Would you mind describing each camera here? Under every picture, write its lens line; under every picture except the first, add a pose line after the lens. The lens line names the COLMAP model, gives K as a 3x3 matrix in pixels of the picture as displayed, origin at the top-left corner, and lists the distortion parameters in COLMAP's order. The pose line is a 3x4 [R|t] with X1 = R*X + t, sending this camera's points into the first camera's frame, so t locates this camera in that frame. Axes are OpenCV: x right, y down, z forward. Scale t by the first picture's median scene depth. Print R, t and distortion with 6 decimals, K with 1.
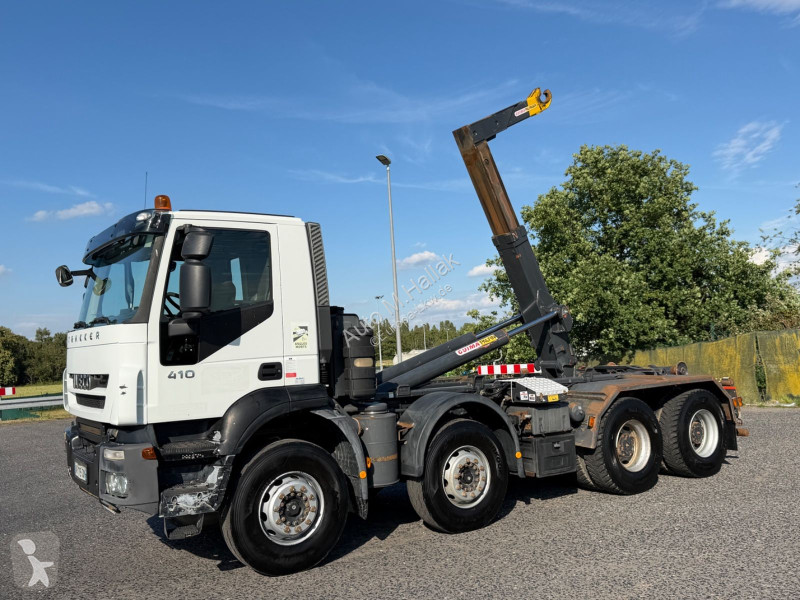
lens RADIAL K [[738.4, 0, 389.7], [0, 738.4, 300.6], [0, 0, 1]] dist [0.154250, -0.336633]
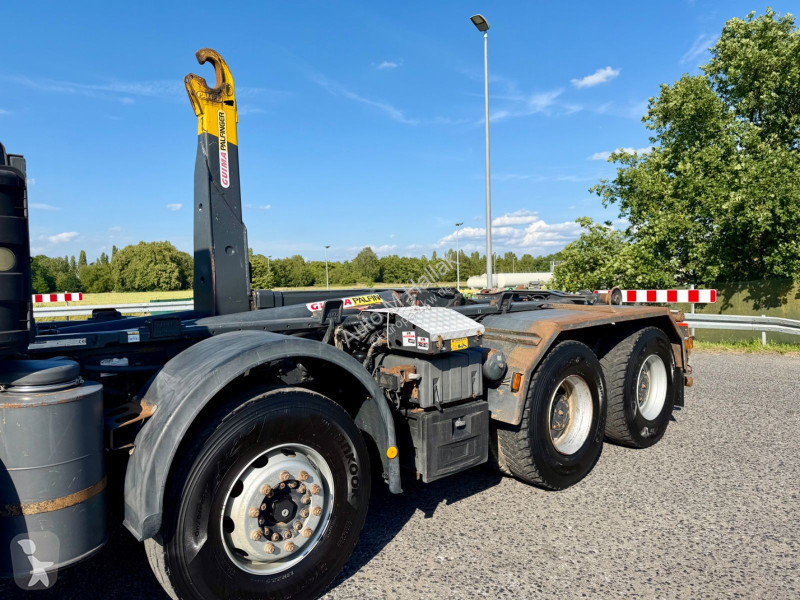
lens RADIAL K [[578.8, 0, 404.6], [0, 578.8, 304.1], [0, 0, 1]] dist [0.082212, -0.069410]
pose [[0.987436, 0.027275, 0.155649, 0.120621], [-0.044404, 0.993196, 0.107661, 0.061302], [-0.151654, -0.113220, 0.981928, 0.637619]]
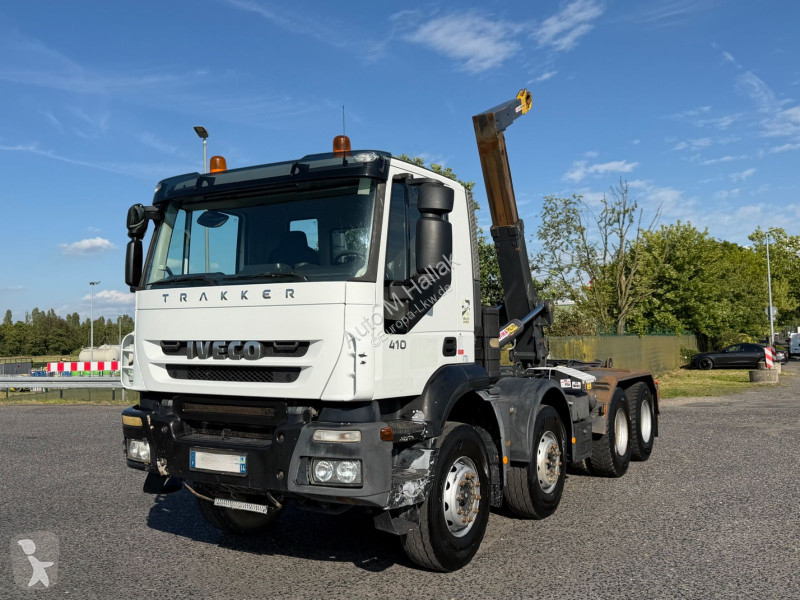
lens RADIAL K [[745.3, 0, 400.0], [0, 745.3, 300.0], [0, 0, 1]] dist [0.186502, -0.389208]
pose [[0.904351, 0.066379, 0.421596, -0.524048], [-0.065673, 0.997709, -0.016212, 0.049207], [-0.421707, -0.013027, 0.906639, 0.167708]]
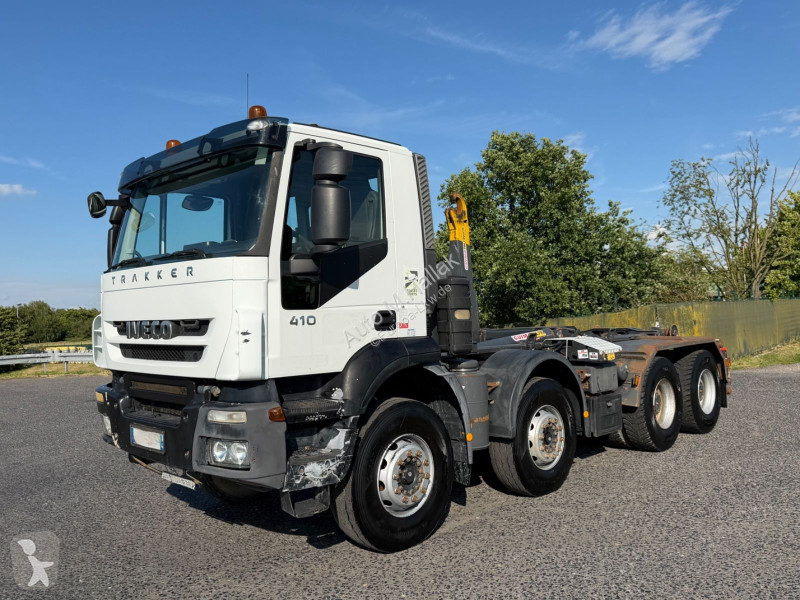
lens RADIAL K [[669.6, 0, 391.0], [0, 669.6, 304.5], [0, 0, 1]] dist [0.181331, -0.352200]
pose [[0.980522, 0.019988, 0.195390, -0.266471], [-0.027645, 0.998950, 0.036542, 0.041125], [-0.194454, -0.041231, 0.980045, 0.197662]]
